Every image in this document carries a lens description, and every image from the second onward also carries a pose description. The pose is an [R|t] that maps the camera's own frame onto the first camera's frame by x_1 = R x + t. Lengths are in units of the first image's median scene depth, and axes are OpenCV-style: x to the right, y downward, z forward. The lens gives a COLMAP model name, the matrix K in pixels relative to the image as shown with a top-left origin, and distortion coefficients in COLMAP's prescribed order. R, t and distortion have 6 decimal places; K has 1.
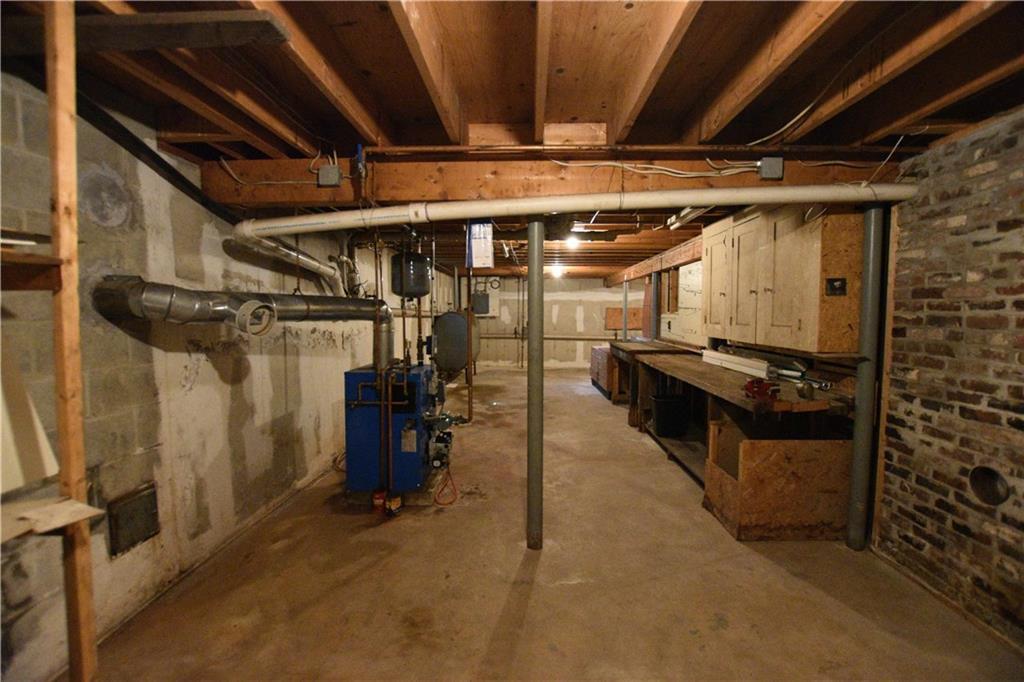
lens RADIAL K [[454.4, 0, 520.0], [0, 454.4, 340.6], [0, 0, 1]] dist [-0.024863, 0.003499]
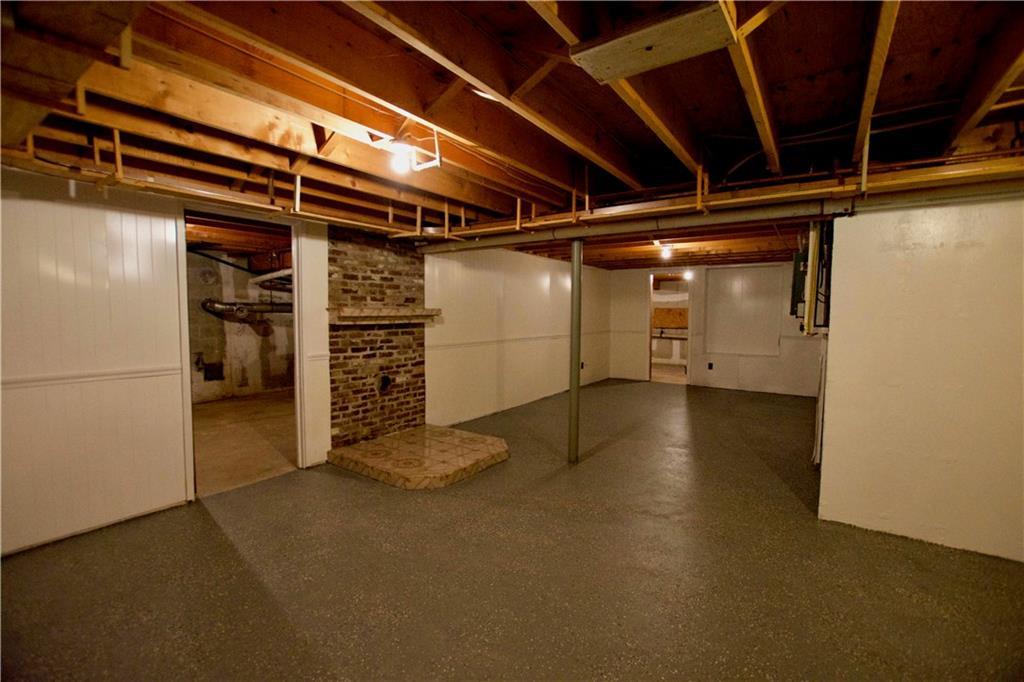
lens RADIAL K [[454.4, 0, 515.9], [0, 454.4, 344.1], [0, 0, 1]] dist [-0.024863, 0.003499]
pose [[0.830178, 0.040949, -0.555993, 2.606402], [-0.038816, 0.999124, 0.015627, 0.051854], [0.556146, 0.008608, 0.831040, -0.484399]]
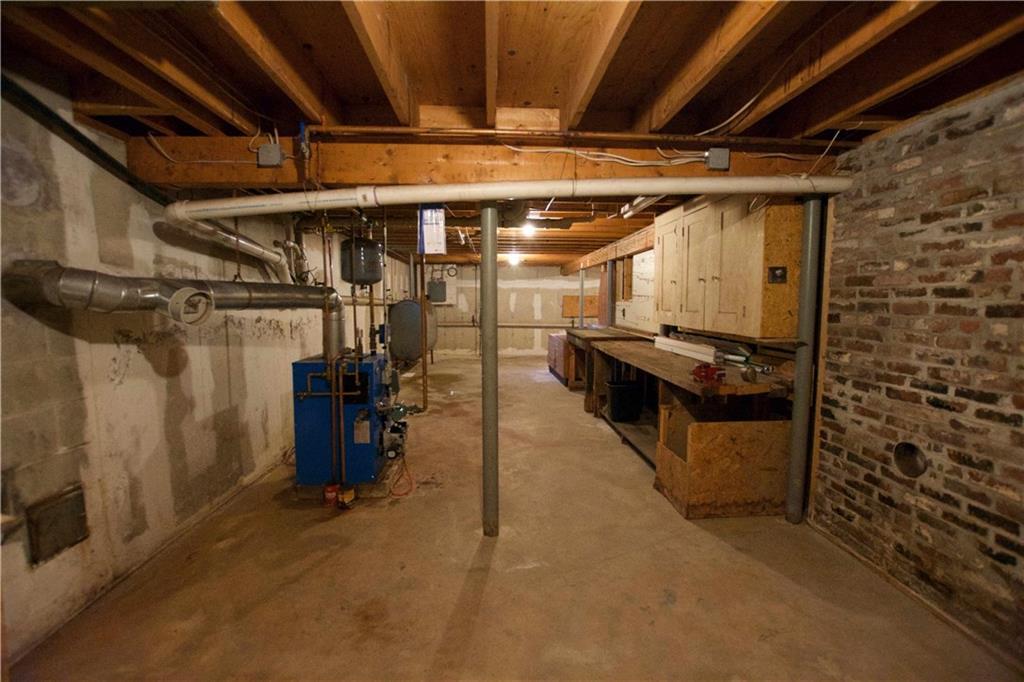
lens RADIAL K [[454.4, 0, 519.3], [0, 454.4, 340.6], [0, 0, 1]] dist [-0.024863, 0.003499]
pose [[0.995997, -0.009046, 0.088923, 0.010164], [0.006738, 0.999634, 0.026214, 0.001139], [-0.089128, -0.025510, 0.995693, 0.005490]]
